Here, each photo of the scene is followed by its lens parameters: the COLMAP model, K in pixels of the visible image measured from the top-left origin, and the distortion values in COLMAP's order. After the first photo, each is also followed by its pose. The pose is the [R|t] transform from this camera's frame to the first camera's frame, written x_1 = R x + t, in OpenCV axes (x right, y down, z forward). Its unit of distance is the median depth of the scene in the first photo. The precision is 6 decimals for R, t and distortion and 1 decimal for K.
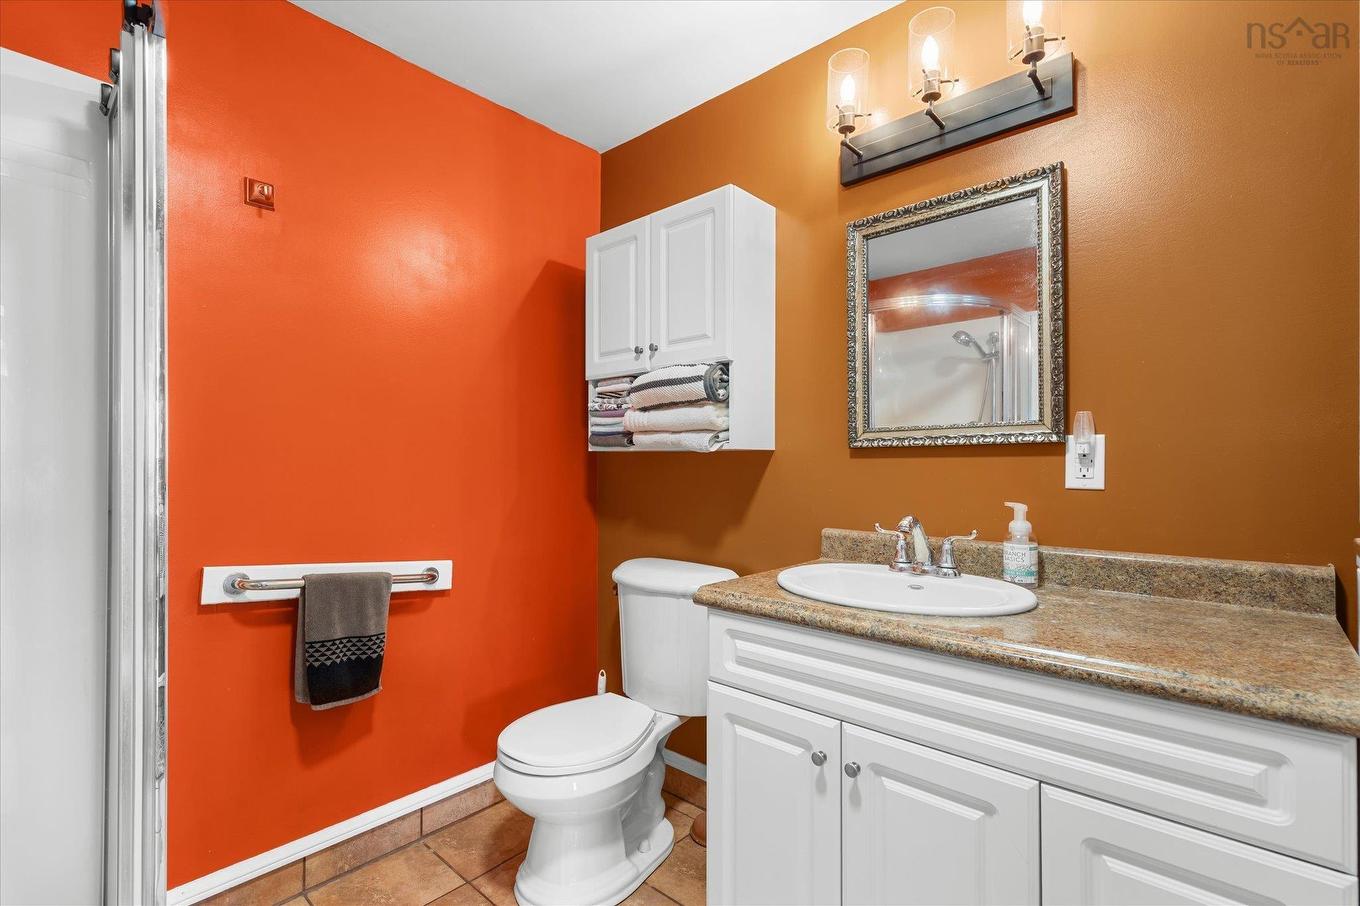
lens RADIAL K [[624.7, 0, 685.4], [0, 624.7, 460.2], [0, 0, 1]] dist [0.002000, -0.000102]
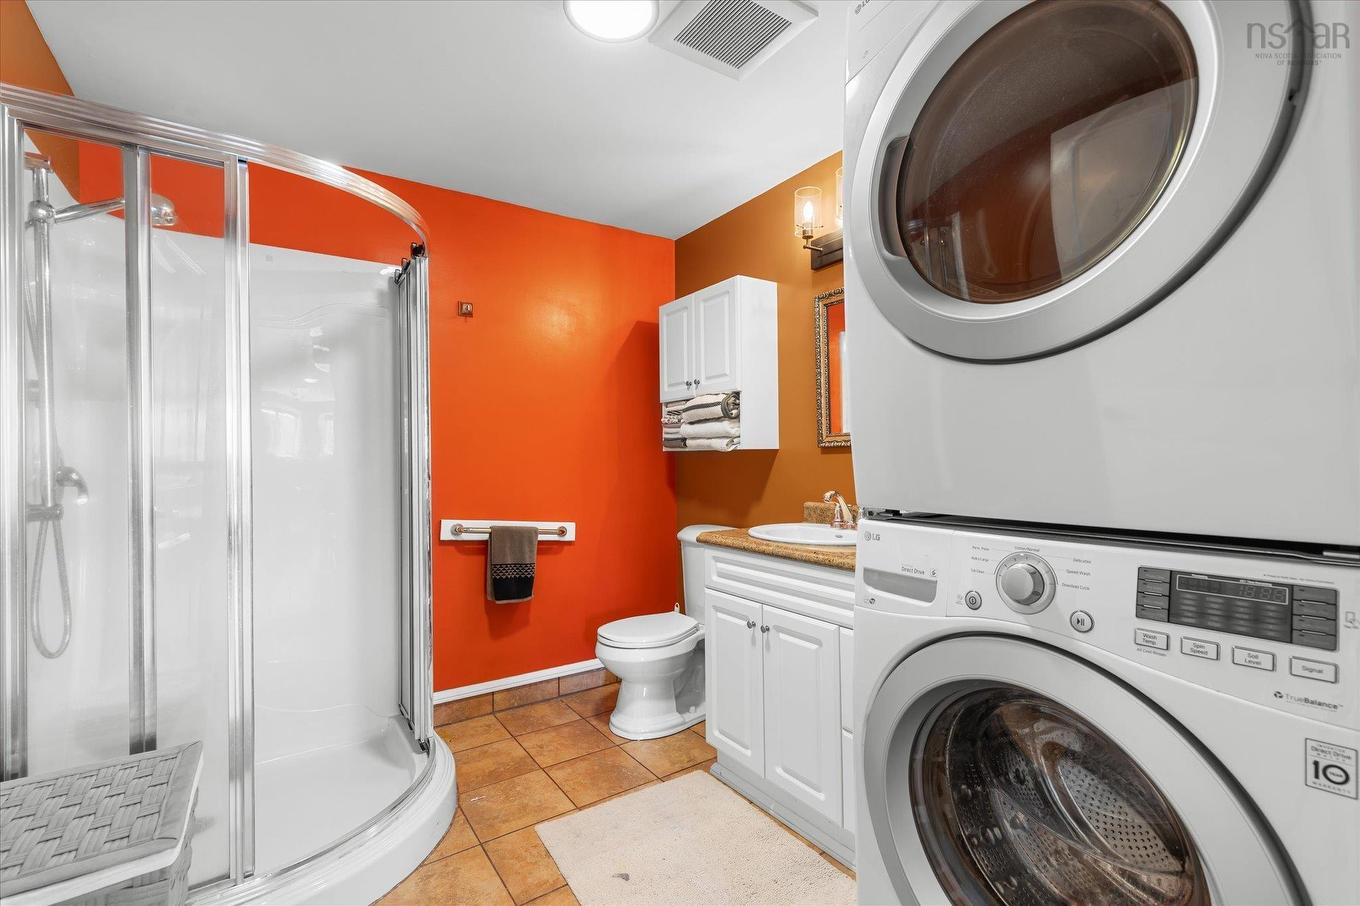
lens RADIAL K [[612.8, 0, 680.0], [0, 612.8, 453.0], [0, 0, 1]] dist [0.002399, -0.000282]
pose [[0.969709, -0.014116, -0.243855, 0.288540], [0.013661, 0.999900, -0.003556, -0.005068], [0.243881, 0.000117, 0.969805, -0.474925]]
